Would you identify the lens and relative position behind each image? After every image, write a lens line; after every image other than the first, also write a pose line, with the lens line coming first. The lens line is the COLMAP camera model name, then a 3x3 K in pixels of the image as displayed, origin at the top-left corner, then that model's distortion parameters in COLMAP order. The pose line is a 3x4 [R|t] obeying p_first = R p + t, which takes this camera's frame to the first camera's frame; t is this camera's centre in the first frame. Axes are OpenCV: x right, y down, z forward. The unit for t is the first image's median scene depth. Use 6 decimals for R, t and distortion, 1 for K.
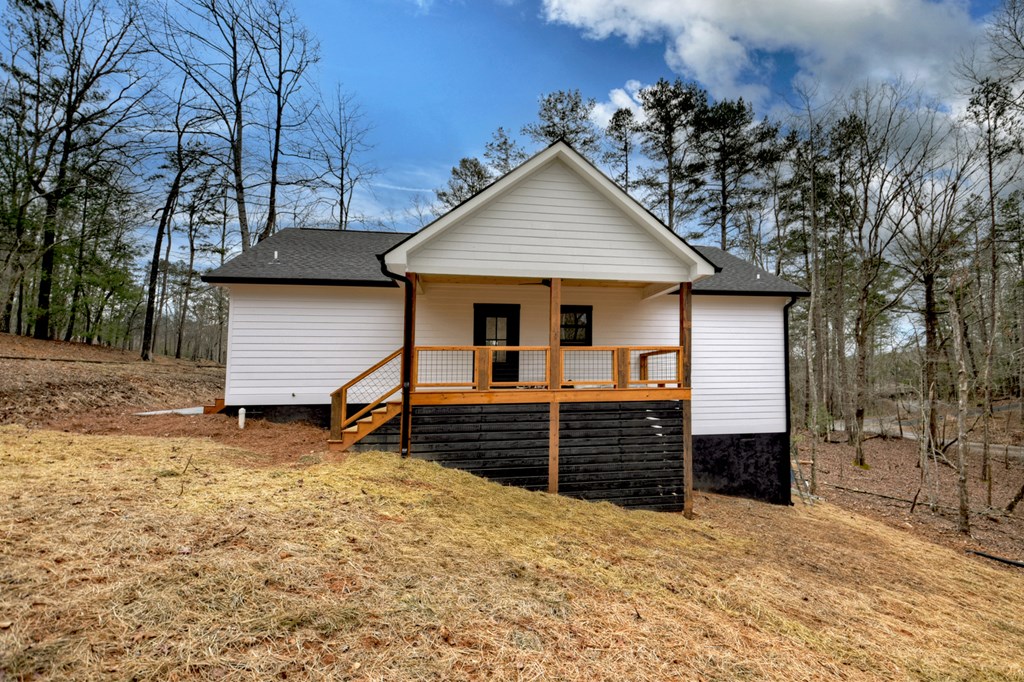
lens RADIAL K [[457.1, 0, 533.5], [0, 457.1, 350.6], [0, 0, 1]] dist [-0.004298, -0.000547]
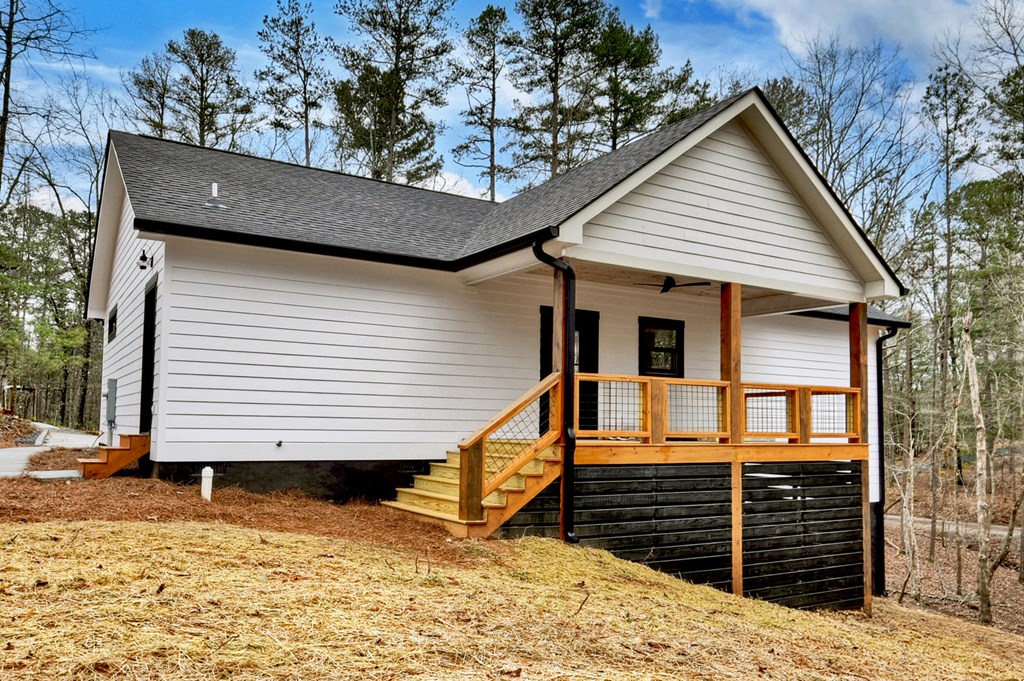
lens RADIAL K [[725.8, 0, 511.6], [0, 725.8, 378.2], [0, 0, 1]] dist [0.002884, 0.003388]
pose [[0.946349, 0.046629, 0.319763, -0.607137], [-0.047811, 0.998848, -0.004155, 0.006205], [-0.319588, -0.011356, 0.947488, 0.057446]]
